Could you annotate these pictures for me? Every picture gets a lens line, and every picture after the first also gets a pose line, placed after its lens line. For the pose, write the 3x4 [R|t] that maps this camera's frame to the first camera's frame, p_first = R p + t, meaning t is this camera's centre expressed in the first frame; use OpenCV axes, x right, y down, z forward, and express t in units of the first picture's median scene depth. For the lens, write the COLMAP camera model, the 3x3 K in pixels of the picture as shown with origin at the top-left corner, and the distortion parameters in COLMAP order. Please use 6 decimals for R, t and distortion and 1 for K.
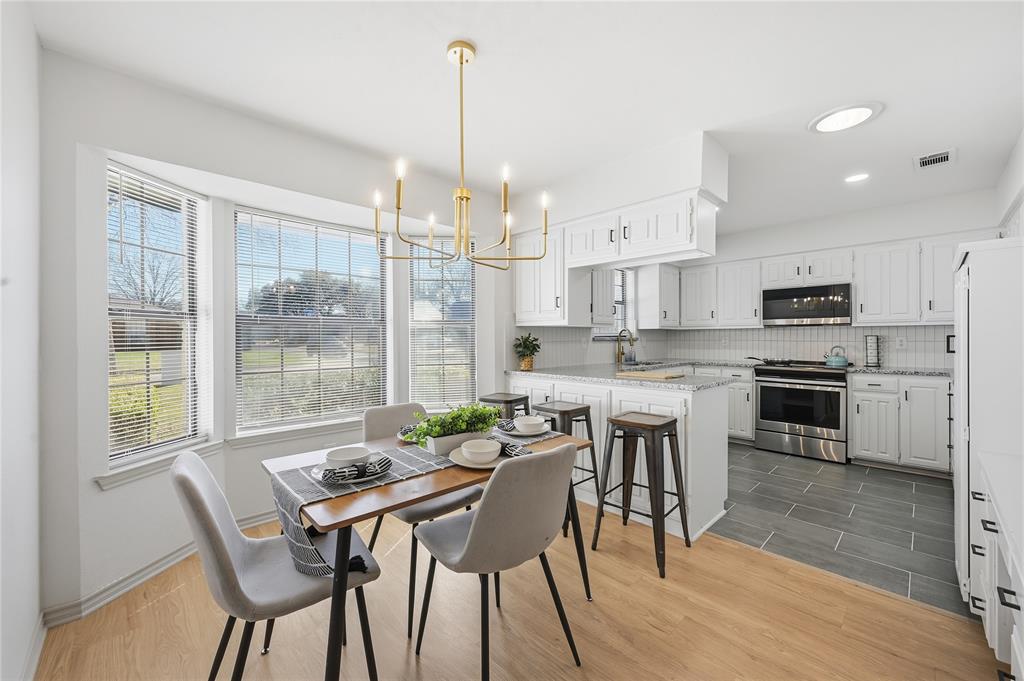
lens RADIAL K [[409.9, 0, 507.7], [0, 409.9, 335.5], [0, 0, 1]] dist [-0.000454, -0.000004]
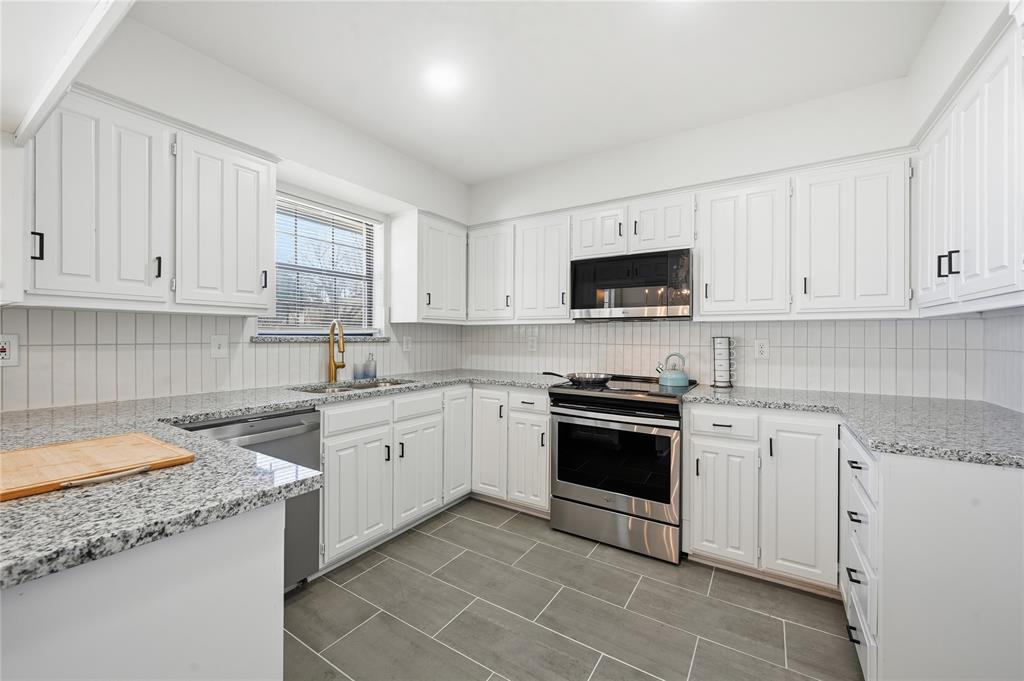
lens RADIAL K [[407.3, 0, 514.2], [0, 407.3, 331.8], [0, 0, 1]] dist [-0.001165, 0.000241]
pose [[0.972683, 0.011263, 0.231864, 0.434607], [-0.009851, 0.999925, -0.007248, -0.000004], [-0.231929, 0.004766, 0.972721, 0.467506]]
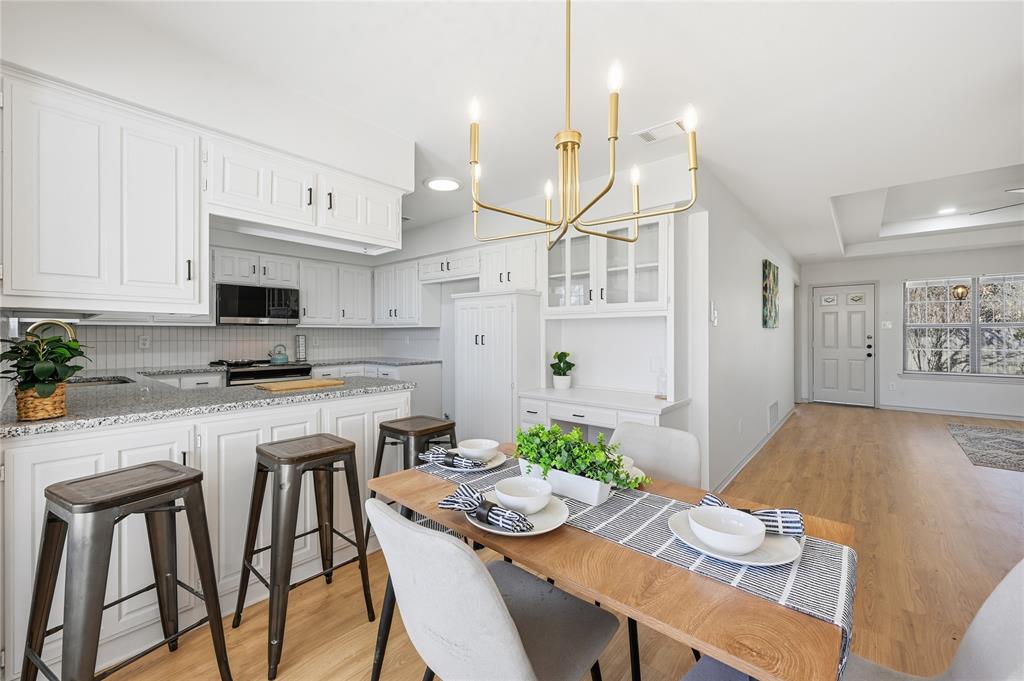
lens RADIAL K [[407.3, 0, 514.2], [0, 407.3, 331.8], [0, 0, 1]] dist [-0.001165, 0.000241]
pose [[-0.078524, 0.007914, 0.996881, -0.328735], [0.000960, 0.999969, -0.007863, 0.000402], [-0.996912, 0.000340, -0.078529, 0.470816]]
